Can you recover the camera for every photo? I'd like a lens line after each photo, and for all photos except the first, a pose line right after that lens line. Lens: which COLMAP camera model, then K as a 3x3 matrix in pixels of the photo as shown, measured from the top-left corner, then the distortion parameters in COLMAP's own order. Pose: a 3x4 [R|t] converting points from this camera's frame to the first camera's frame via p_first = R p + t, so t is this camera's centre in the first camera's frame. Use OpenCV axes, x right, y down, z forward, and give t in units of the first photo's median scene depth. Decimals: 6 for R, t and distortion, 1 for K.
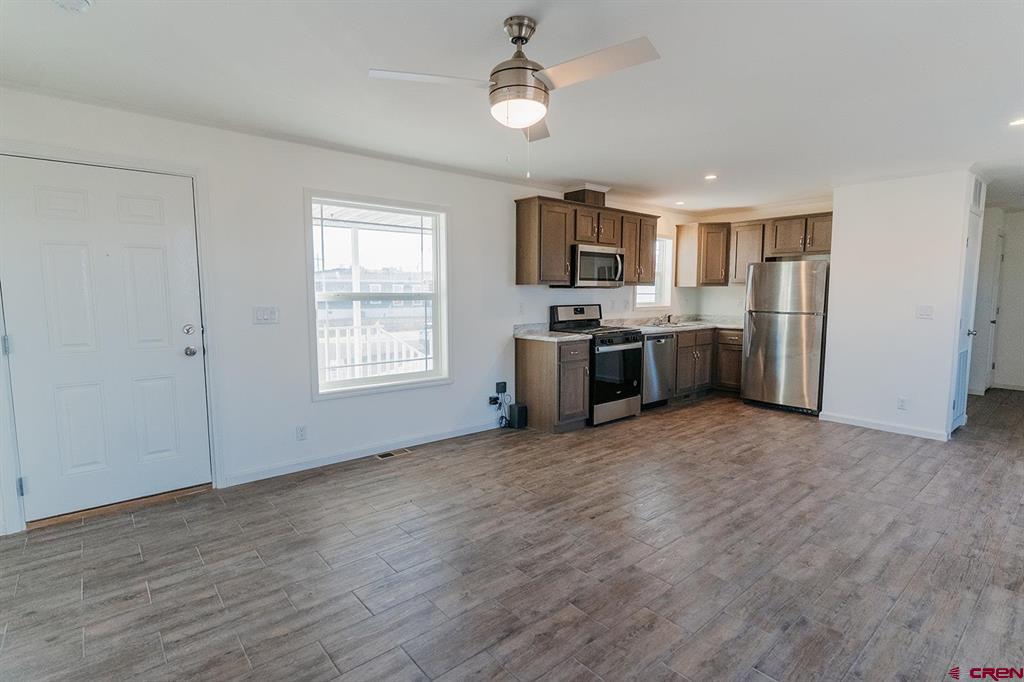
lens RADIAL K [[499.2, 0, 512.7], [0, 499.2, 341.3], [0, 0, 1]] dist [-0.003796, 0.000024]
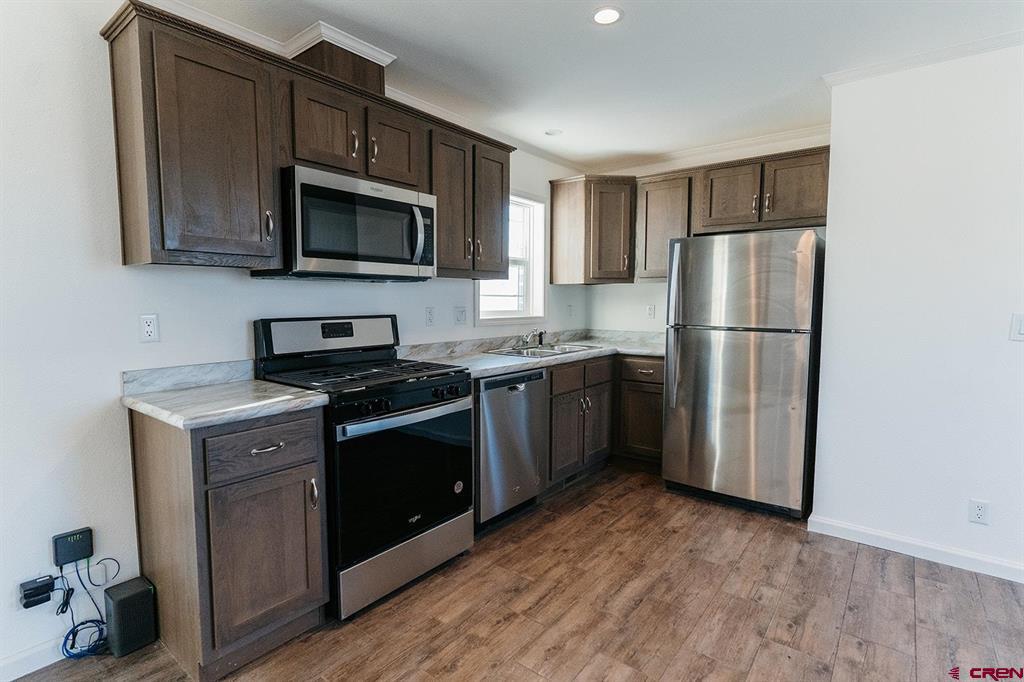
lens RADIAL K [[499.2, 0, 509.4], [0, 499.2, 341.7], [0, 0, 1]] dist [-0.003796, 0.000024]
pose [[0.981083, -0.015427, 0.192973, 0.210792], [0.018663, 0.999714, -0.014960, -0.042969], [-0.192687, 0.018279, 0.981090, 0.555128]]
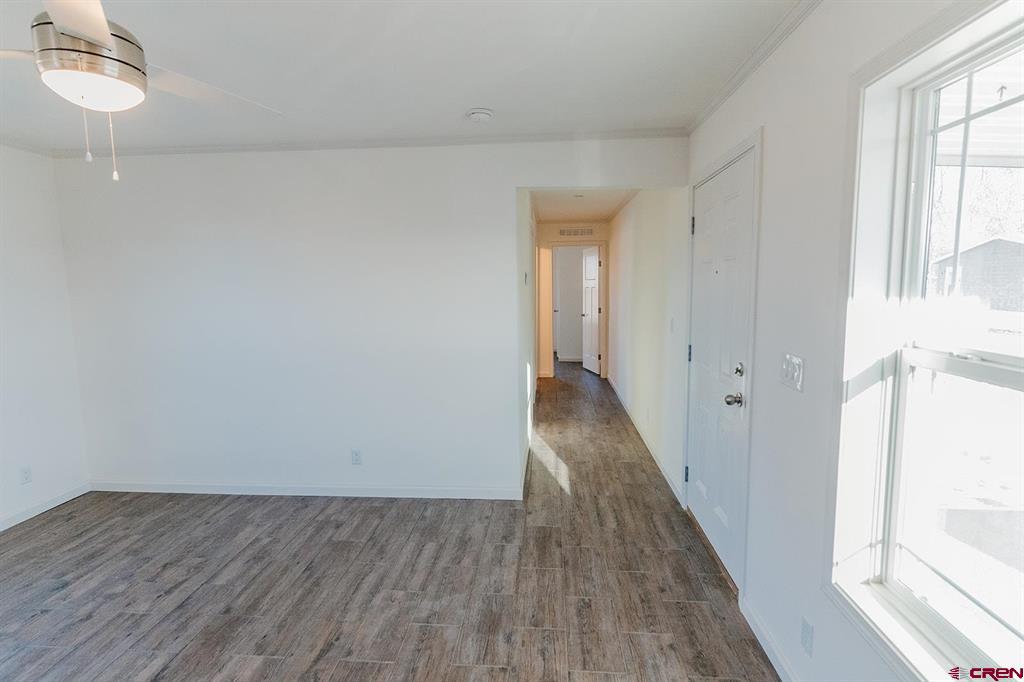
lens RADIAL K [[499.2, 0, 509.9], [0, 499.2, 337.7], [0, 0, 1]] dist [-0.003796, 0.000024]
pose [[-0.707329, 0.083793, -0.701901, 0.049879], [-0.062880, 0.981555, 0.180544, -0.107931], [0.704082, 0.171839, -0.689013, 0.771480]]
